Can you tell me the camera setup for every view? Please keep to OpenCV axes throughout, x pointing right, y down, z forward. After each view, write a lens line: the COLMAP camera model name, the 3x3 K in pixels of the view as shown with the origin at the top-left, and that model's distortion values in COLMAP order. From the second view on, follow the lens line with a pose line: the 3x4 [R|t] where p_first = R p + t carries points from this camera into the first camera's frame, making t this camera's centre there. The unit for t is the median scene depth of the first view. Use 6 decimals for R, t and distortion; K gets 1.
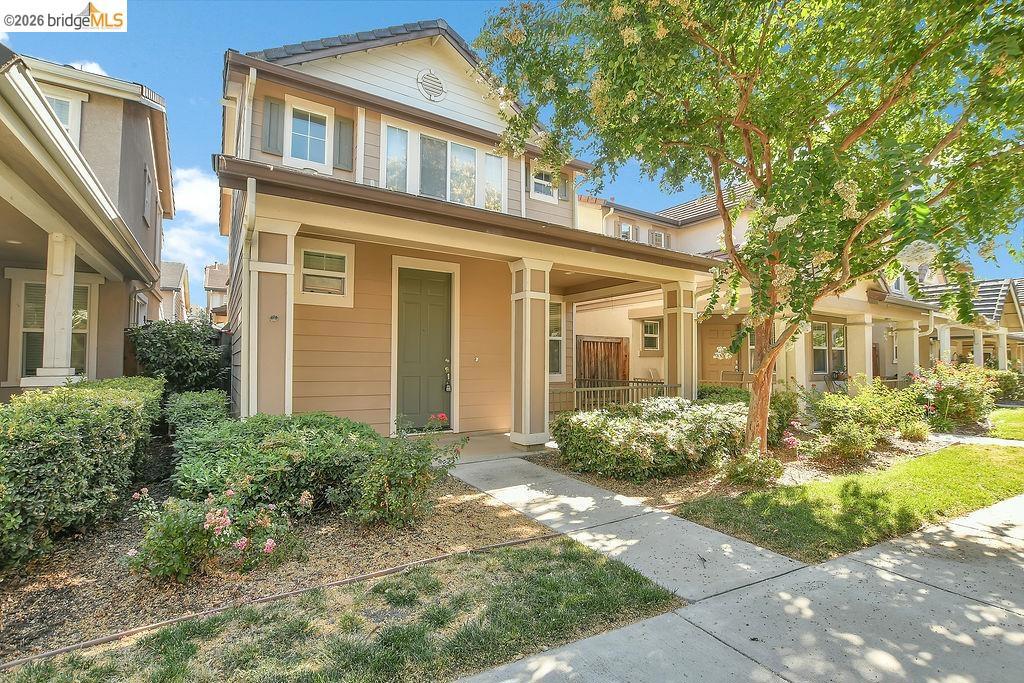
lens RADIAL K [[463.7, 0, 510.5], [0, 463.7, 345.5], [0, 0, 1]] dist [-0.031070, 0.004284]
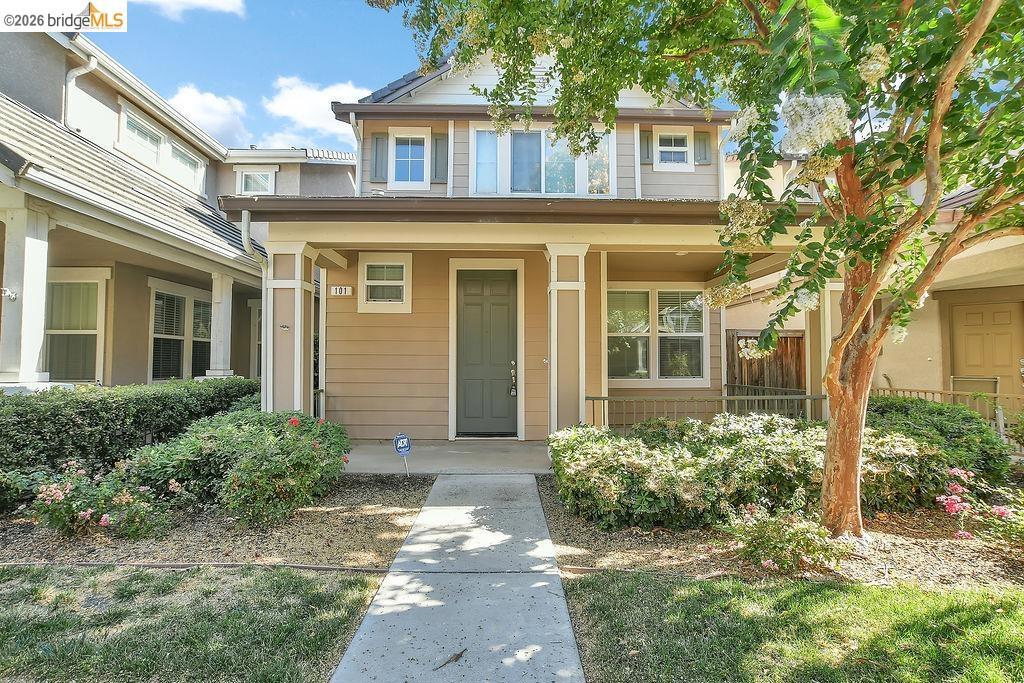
lens RADIAL K [[463.7, 0, 511.8], [0, 463.7, 345.4], [0, 0, 1]] dist [-0.031070, 0.004284]
pose [[0.852825, -0.023817, -0.521653, 0.415181], [0.022561, 0.999707, -0.008759, 0.006234], [0.521709, -0.004299, 0.853113, 0.226889]]
